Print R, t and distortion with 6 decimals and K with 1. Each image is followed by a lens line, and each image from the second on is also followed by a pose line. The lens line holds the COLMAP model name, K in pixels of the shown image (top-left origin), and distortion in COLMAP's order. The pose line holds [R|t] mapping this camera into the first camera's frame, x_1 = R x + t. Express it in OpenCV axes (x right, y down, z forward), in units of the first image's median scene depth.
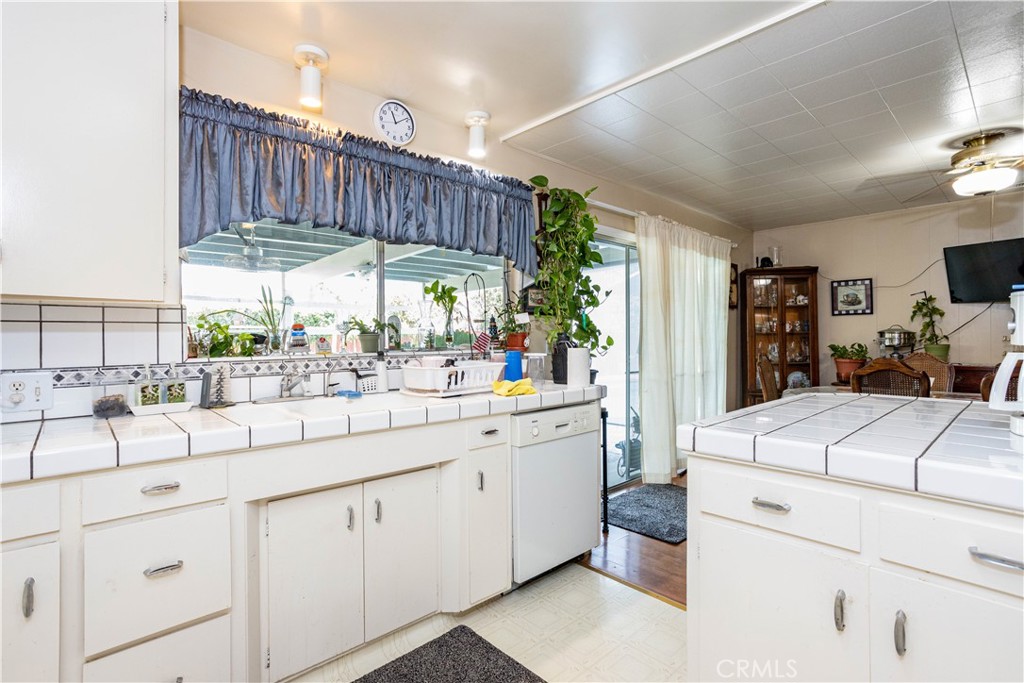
lens RADIAL K [[508.9, 0, 507.7], [0, 508.9, 339.7], [0, 0, 1]] dist [-0.050606, 0.038049]
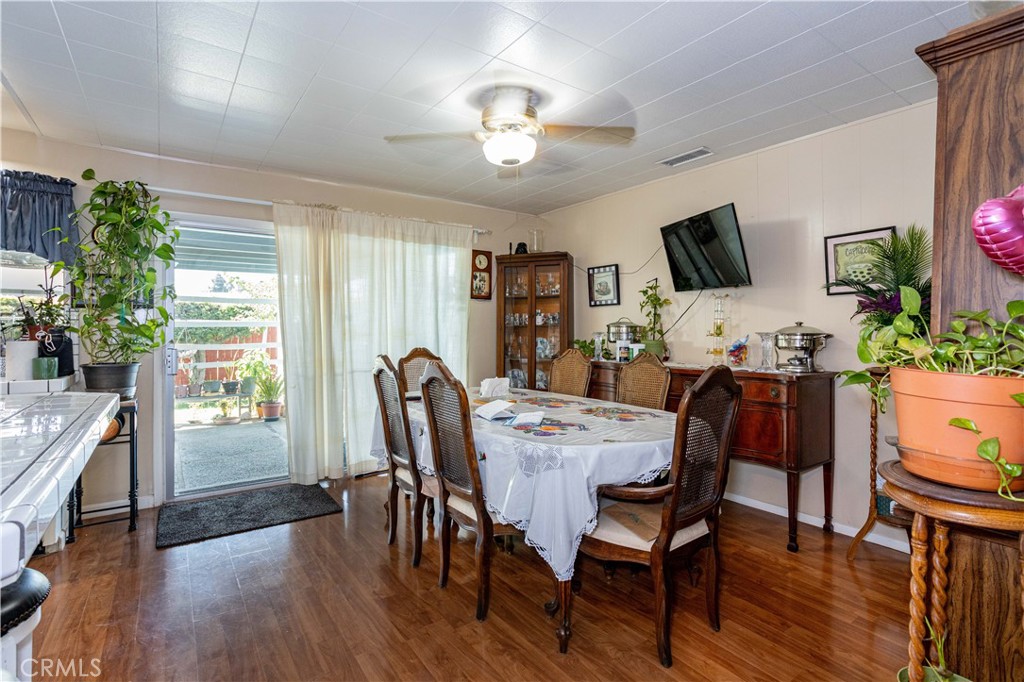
lens RADIAL K [[508.9, 0, 507.7], [0, 508.9, 339.2], [0, 0, 1]] dist [-0.050606, 0.038049]
pose [[0.987923, 0.005286, -0.154854, 1.293172], [-0.002826, 0.999866, 0.016104, -0.010258], [0.154919, -0.015472, 0.987806, 0.188957]]
